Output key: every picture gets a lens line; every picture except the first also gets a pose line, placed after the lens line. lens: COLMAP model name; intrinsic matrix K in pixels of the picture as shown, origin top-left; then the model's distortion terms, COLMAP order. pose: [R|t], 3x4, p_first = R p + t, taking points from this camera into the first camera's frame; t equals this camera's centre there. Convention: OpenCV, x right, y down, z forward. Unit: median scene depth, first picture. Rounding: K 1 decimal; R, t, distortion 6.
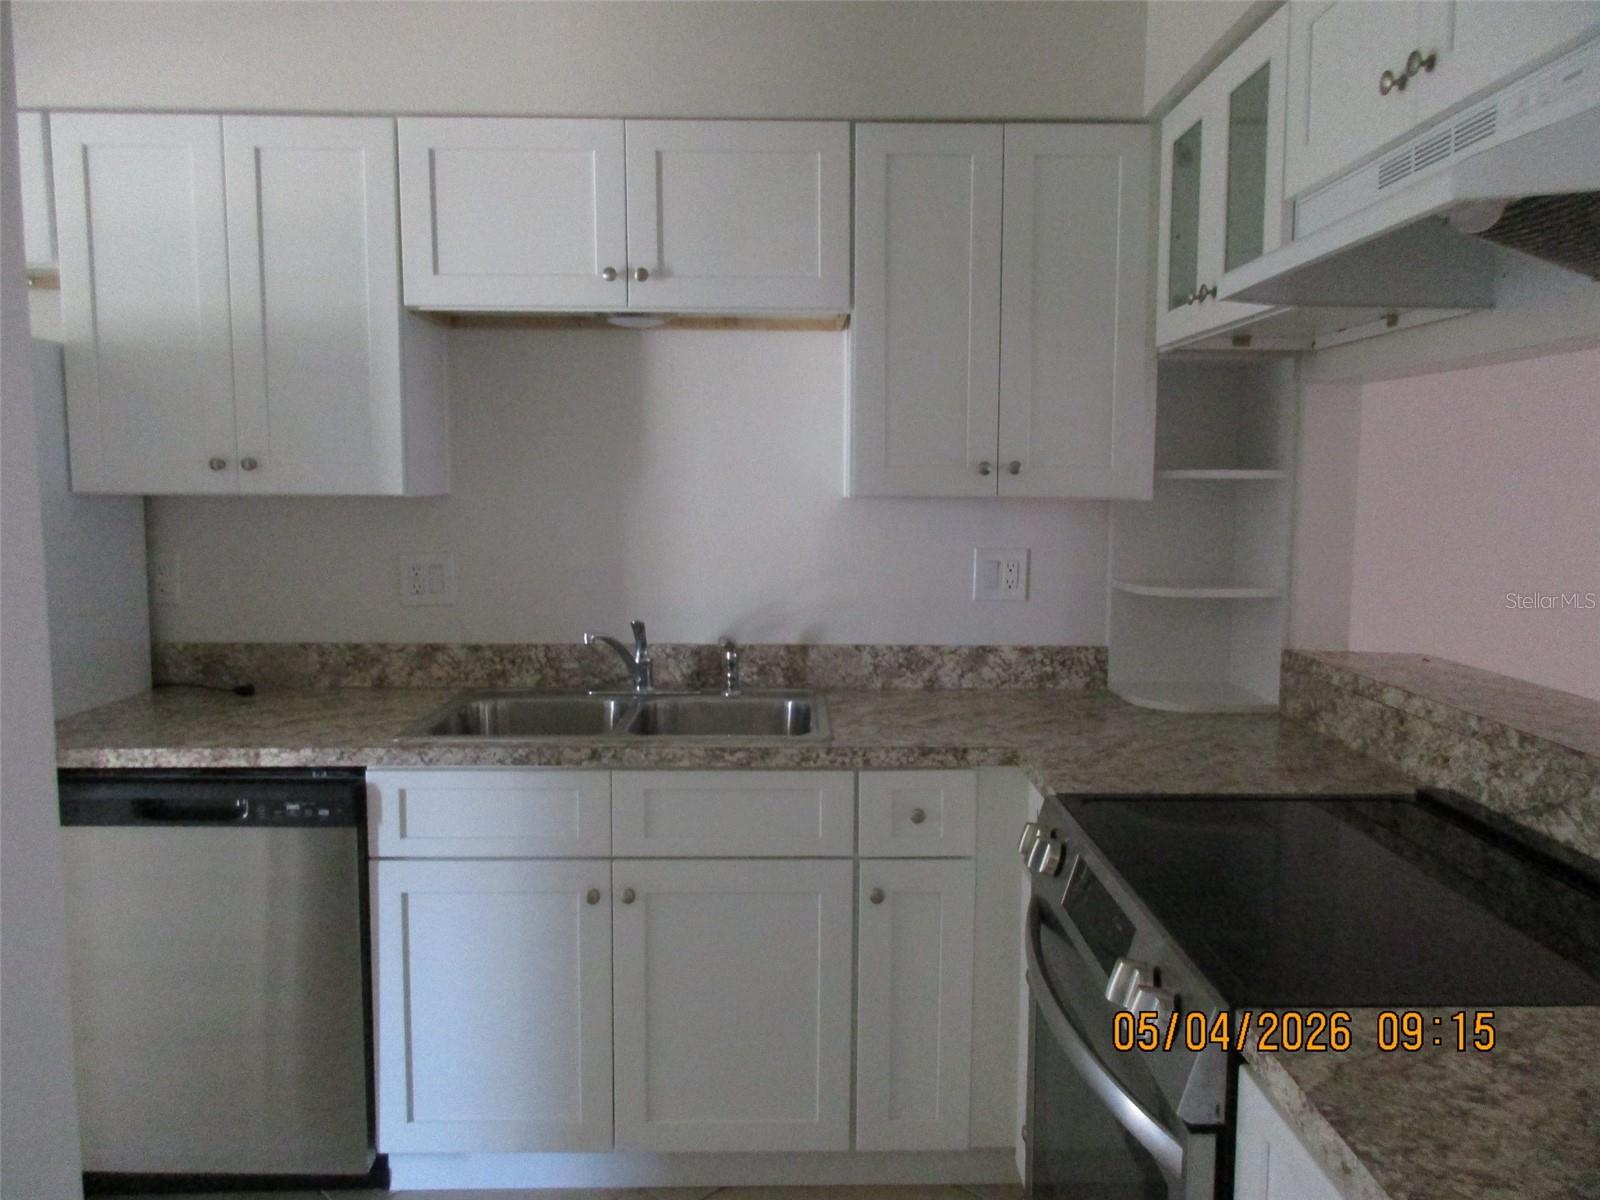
lens RADIAL K [[1185.9, 0, 800.0], [0, 1185.9, 600.0], [0, 0, 1]] dist [-0.005547, -0.001660]
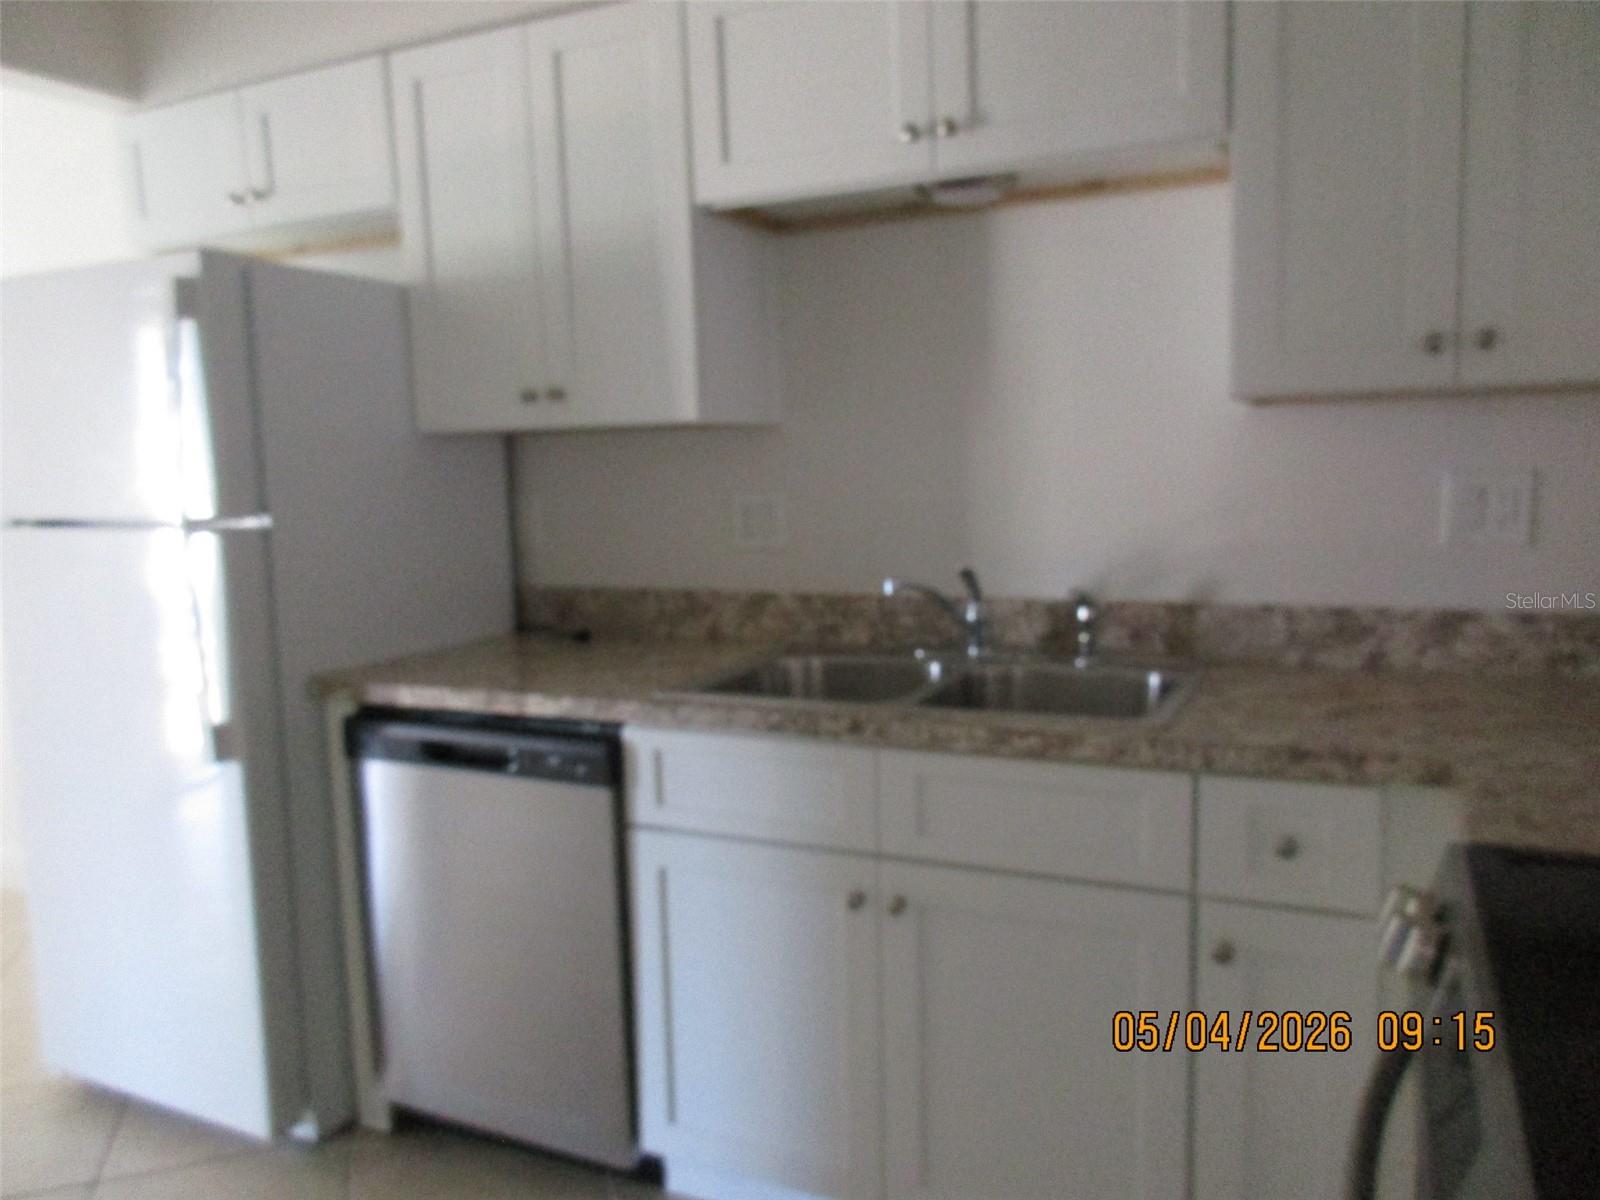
lens RADIAL K [[1189.7, 0, 800.0], [0, 1189.7, 600.0], [0, 0, 1]] dist [-0.004552, 0.001512]
pose [[0.898547, 0.022404, -0.438304, 0.120029], [-0.011338, 0.999548, 0.027849, 0.018560], [0.438730, -0.020054, 0.898395, 0.212968]]
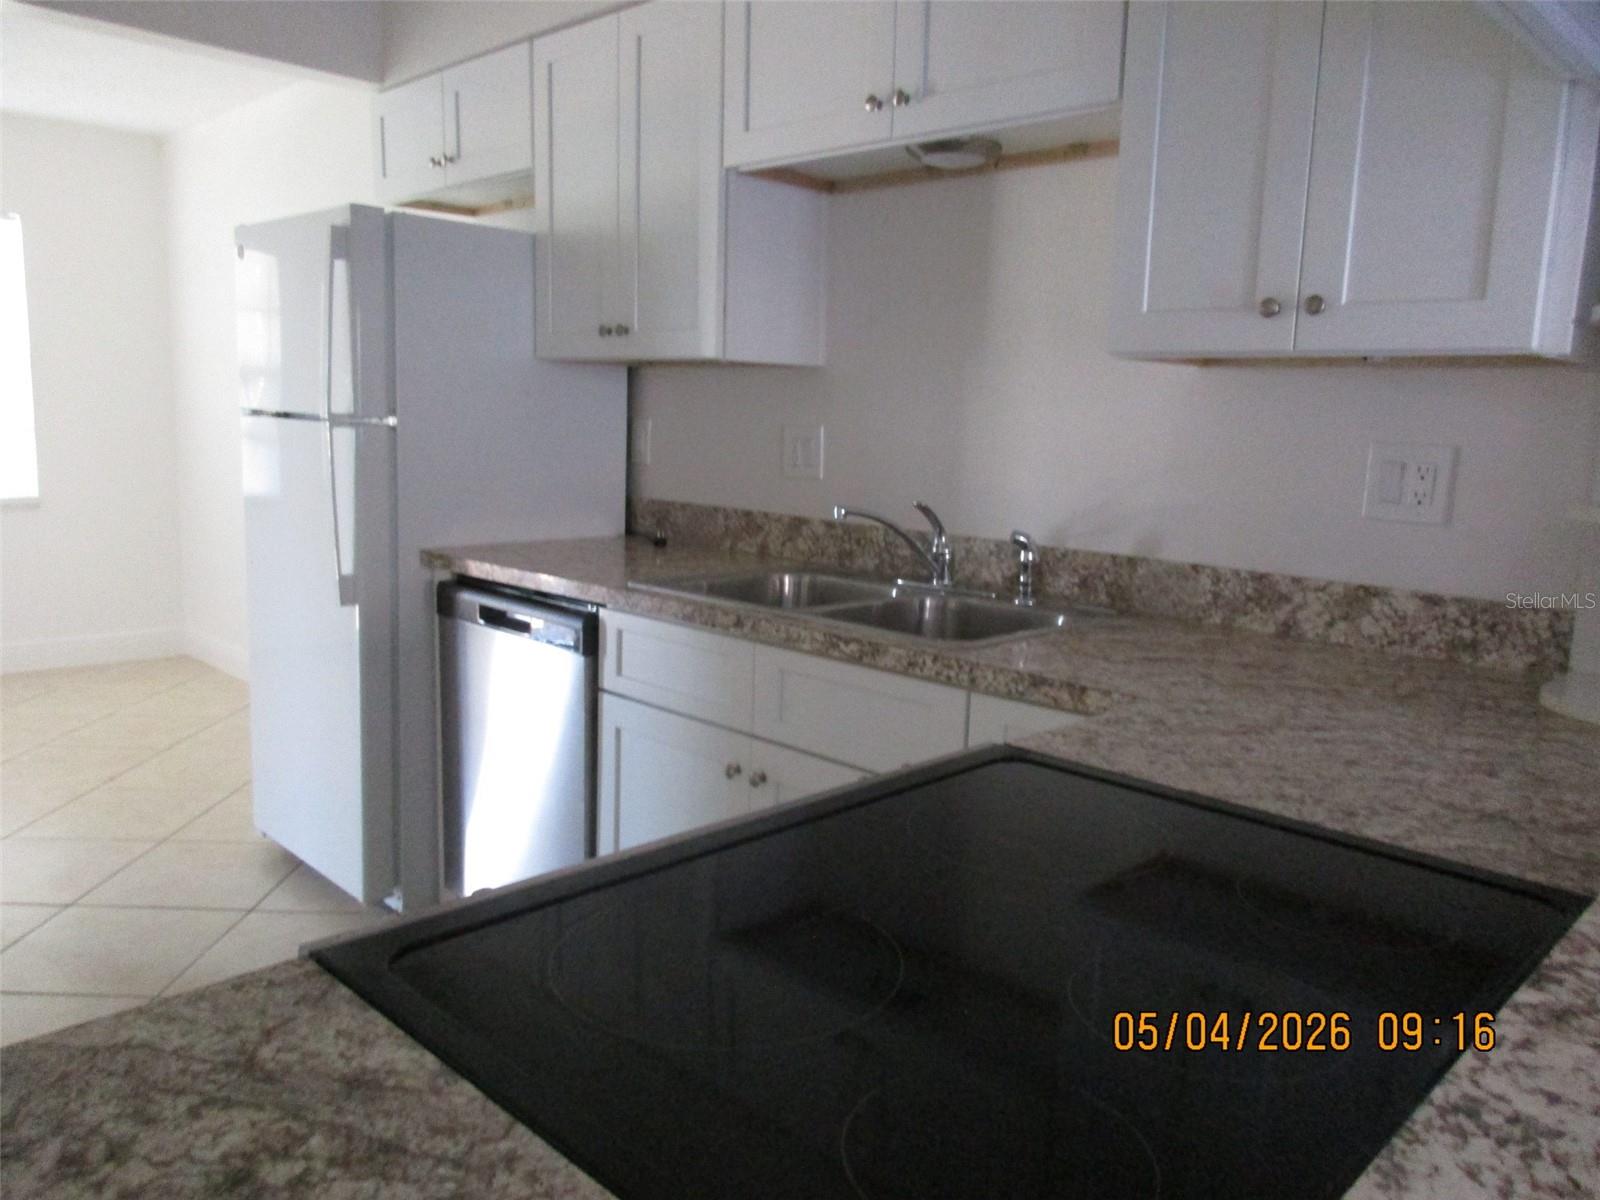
lens RADIAL K [[1185.9, 0, 800.0], [0, 1185.9, 600.0], [0, 0, 1]] dist [-0.005547, -0.001660]
pose [[0.713632, 0.131374, -0.688092, 0.417976], [-0.101866, 0.991278, 0.083612, 0.024344], [0.693075, 0.010425, 0.720790, 0.292717]]
